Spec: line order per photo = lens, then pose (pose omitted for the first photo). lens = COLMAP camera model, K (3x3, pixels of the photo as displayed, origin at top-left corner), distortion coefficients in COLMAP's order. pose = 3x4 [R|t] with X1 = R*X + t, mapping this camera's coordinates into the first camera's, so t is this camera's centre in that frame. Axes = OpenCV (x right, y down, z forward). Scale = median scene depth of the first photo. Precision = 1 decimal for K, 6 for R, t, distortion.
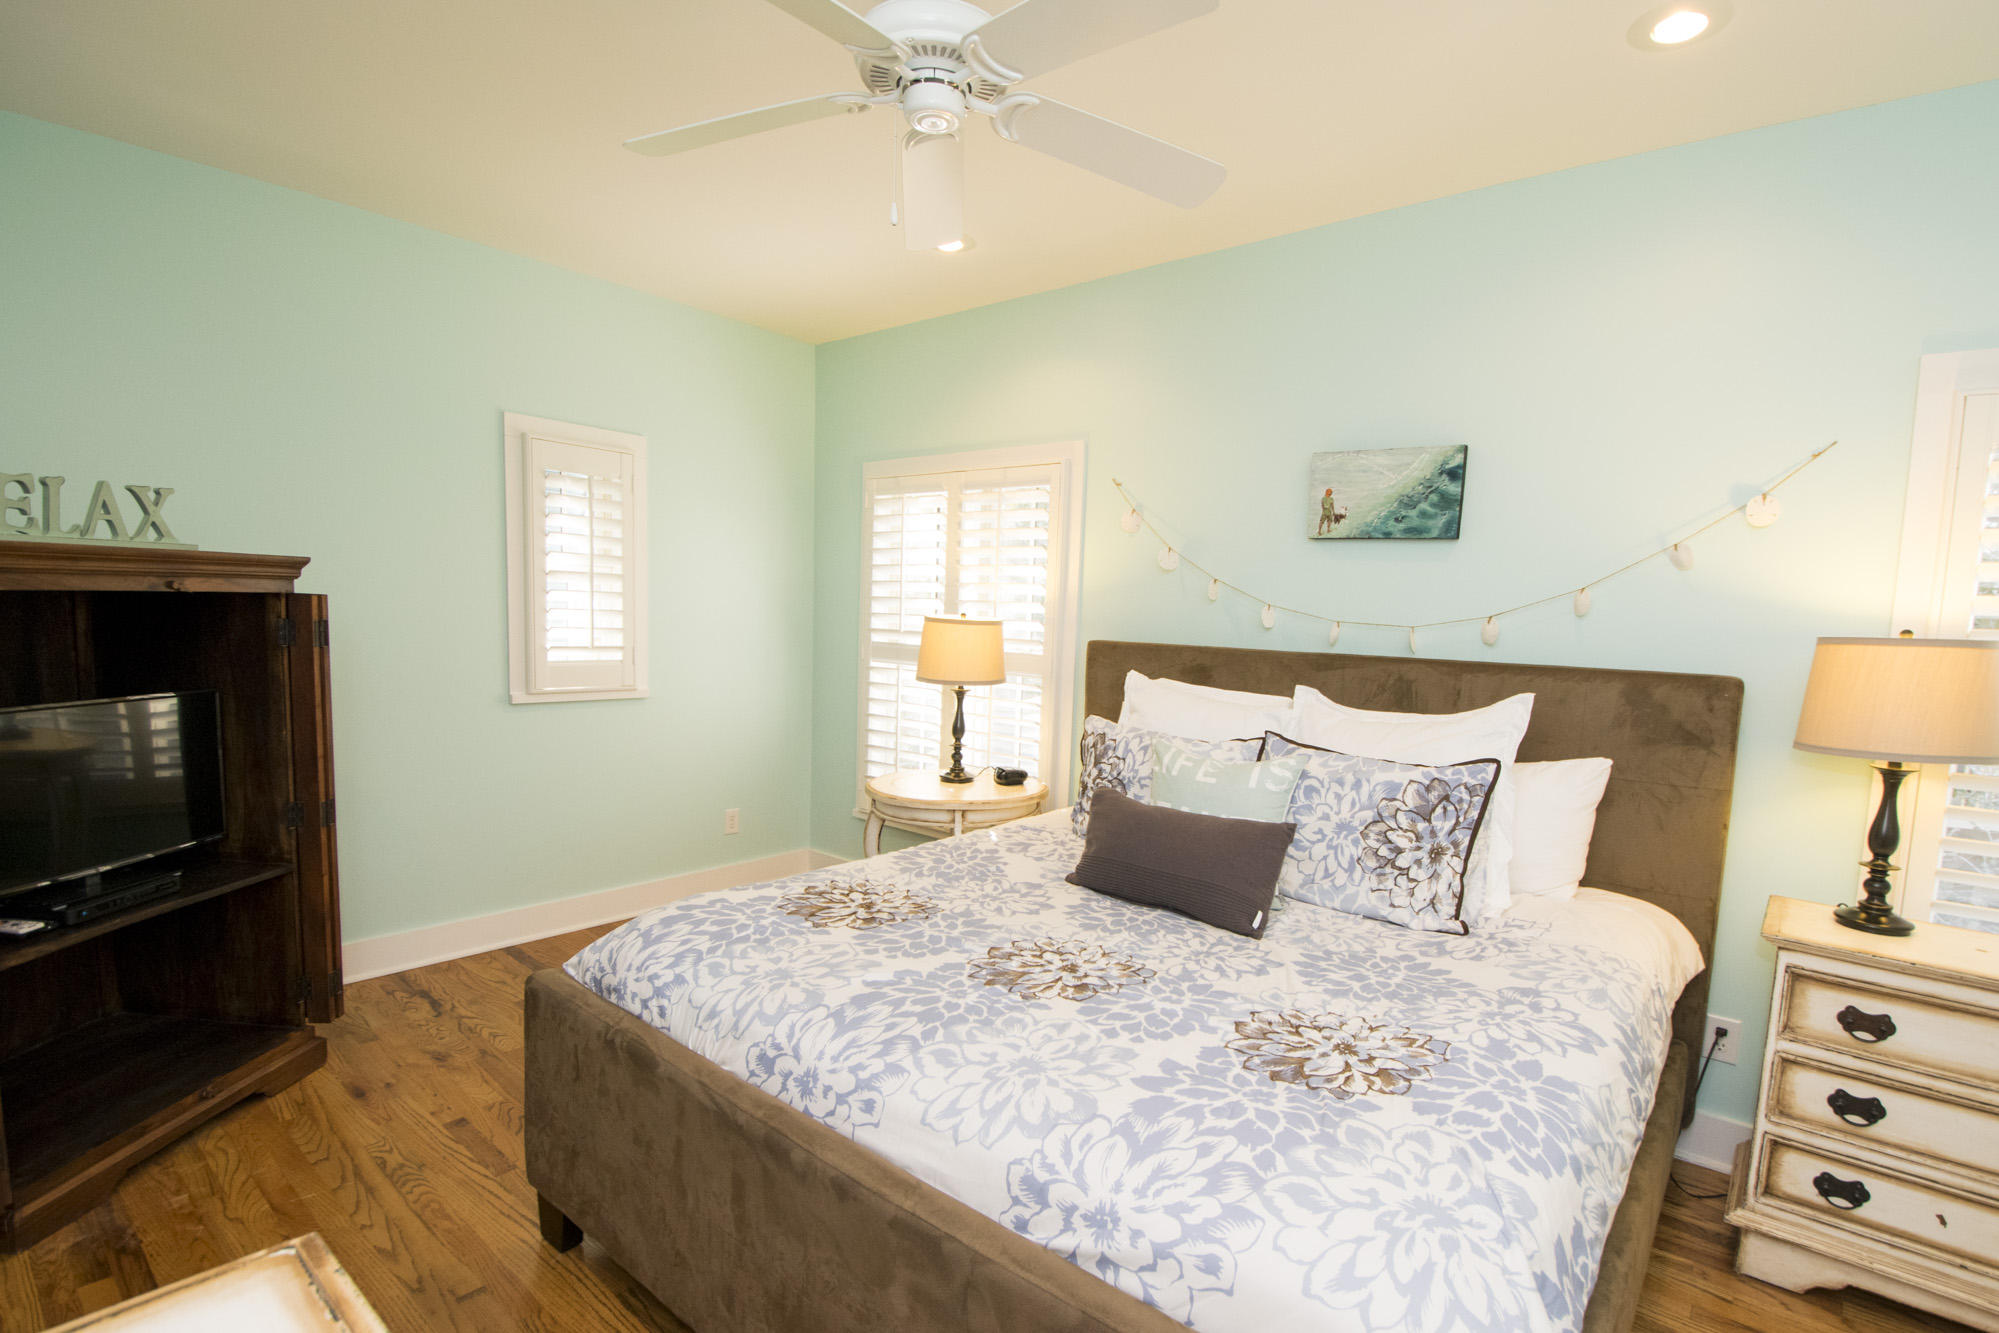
lens RADIAL K [[911.4, 0, 1012.2], [0, 911.4, 690.0], [0, 0, 1]] dist [0.015316, -0.025385]
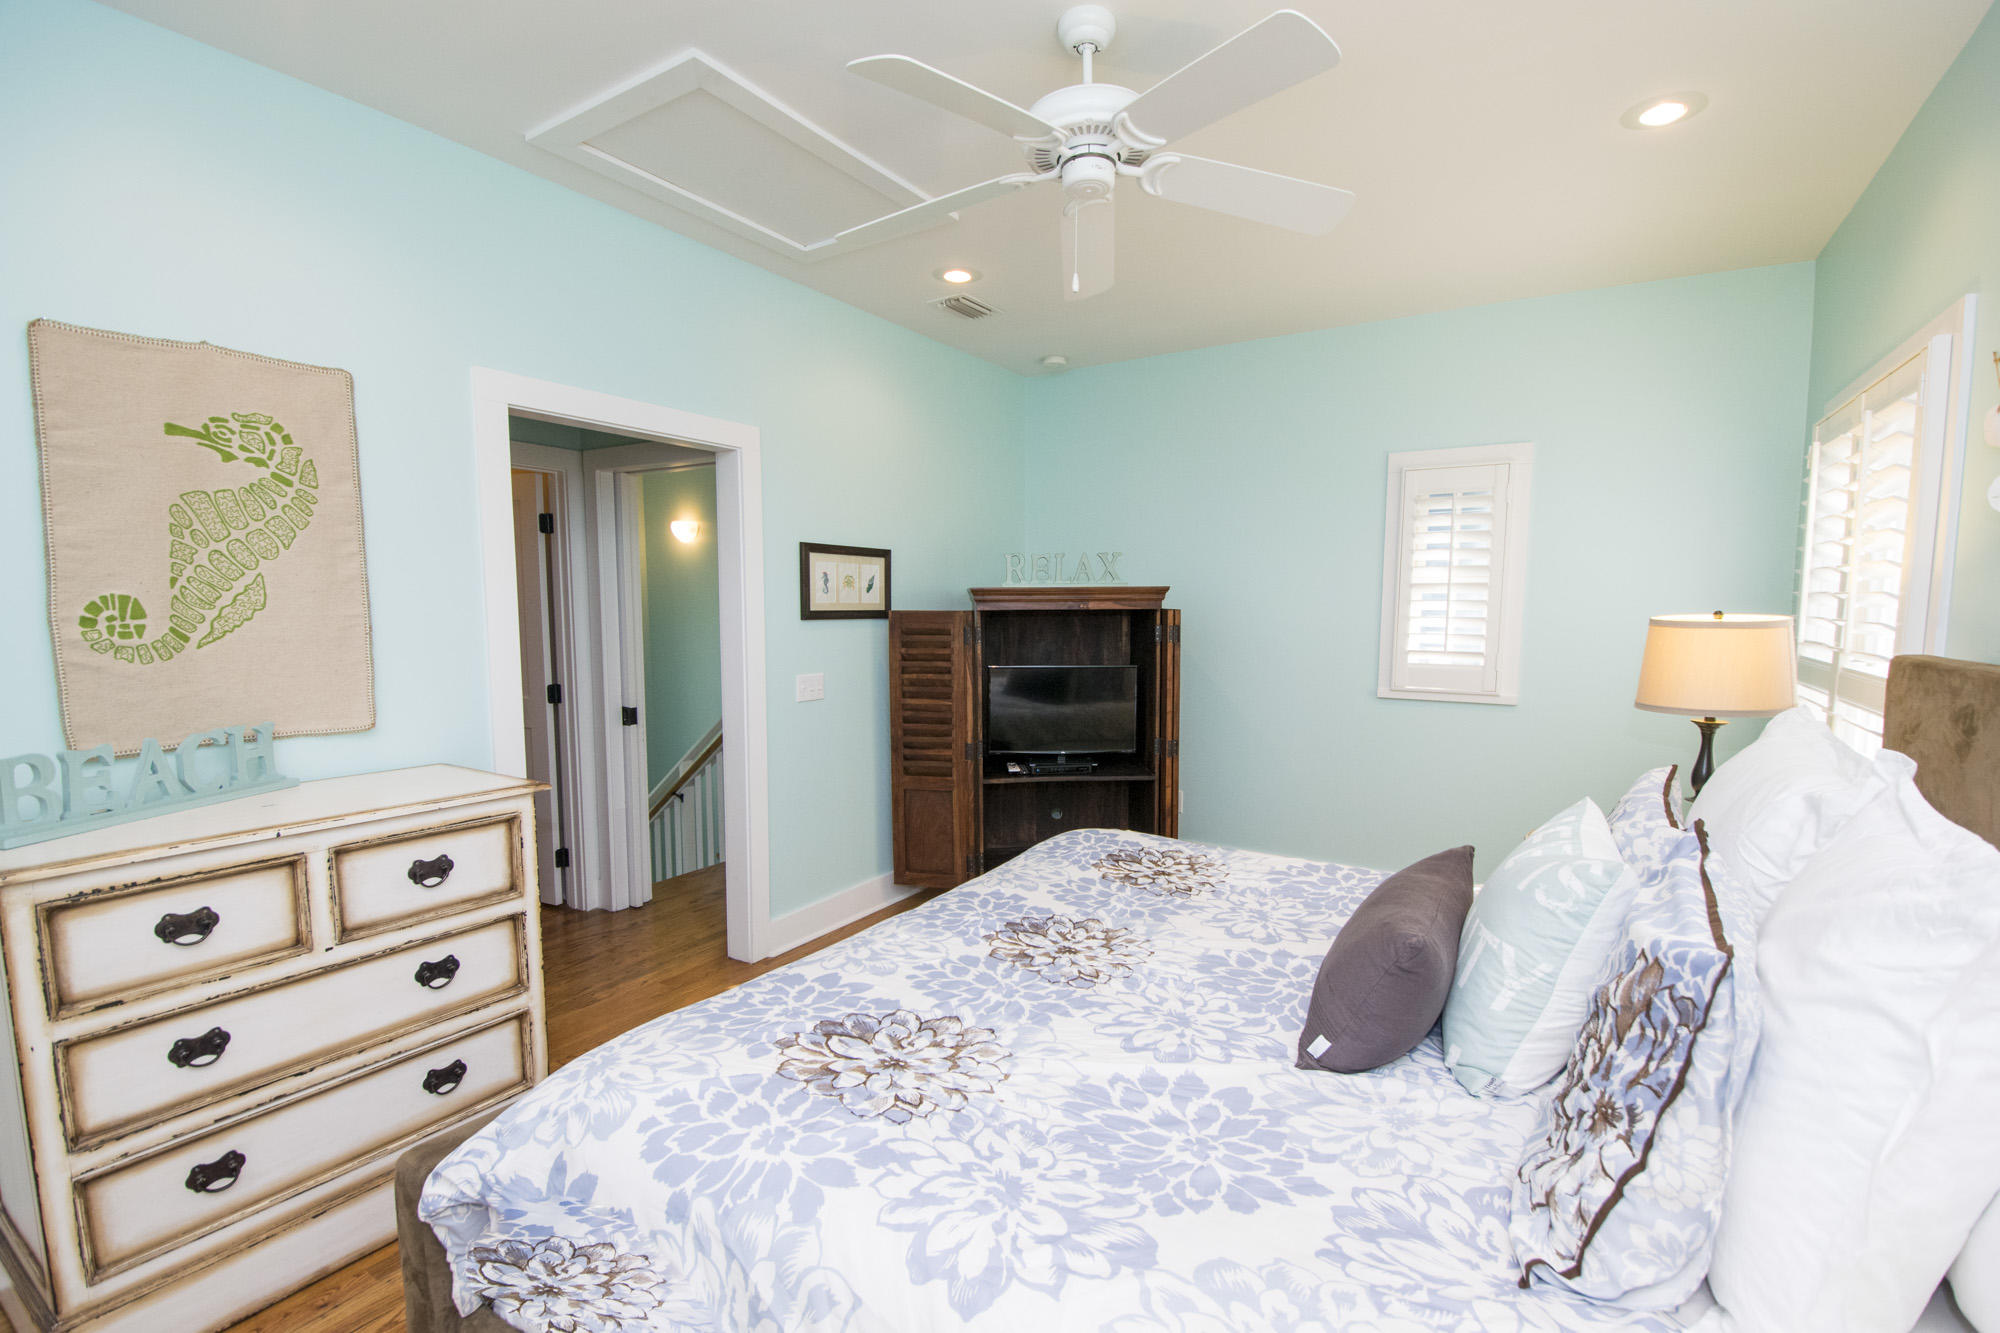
lens RADIAL K [[857.4, 0, 1051.3], [0, 857.4, 678.5], [0, 0, 1]] dist [-0.000628, -0.019005]
pose [[0.176317, 0.049697, -0.983078, 0.811813], [-0.079328, 0.996194, 0.036133, -0.027025], [0.981132, 0.071614, 0.179588, 0.643705]]
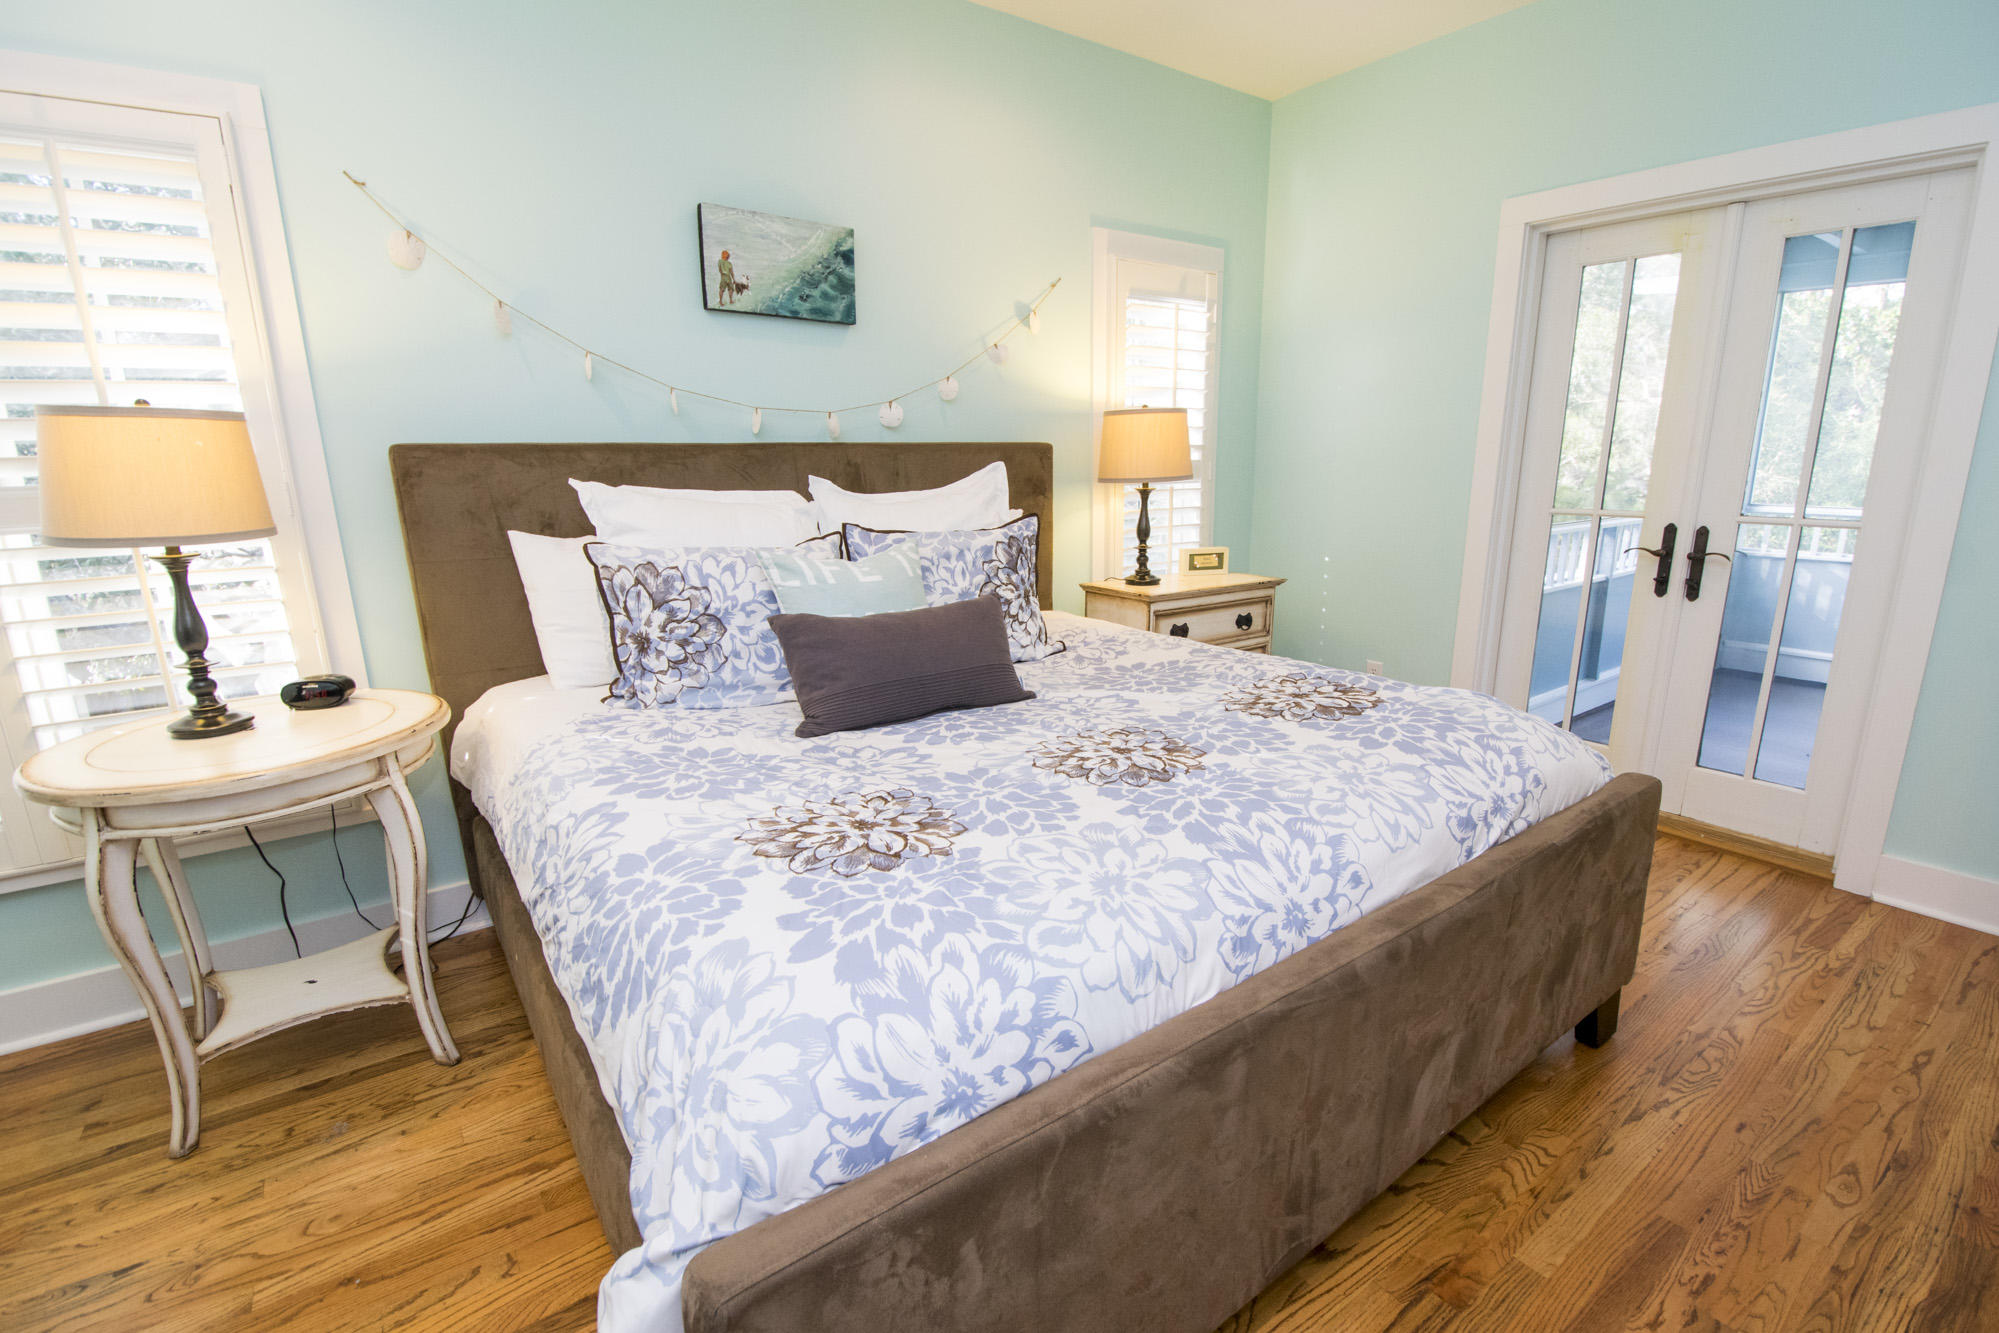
lens RADIAL K [[911.4, 0, 1012.2], [0, 911.4, 690.0], [0, 0, 1]] dist [0.015316, -0.025385]
pose [[0.250722, -0.278004, 0.927282, -0.703550], [0.102030, 0.960131, 0.260265, -0.020425], [-0.962667, 0.029356, 0.269091, 0.693582]]
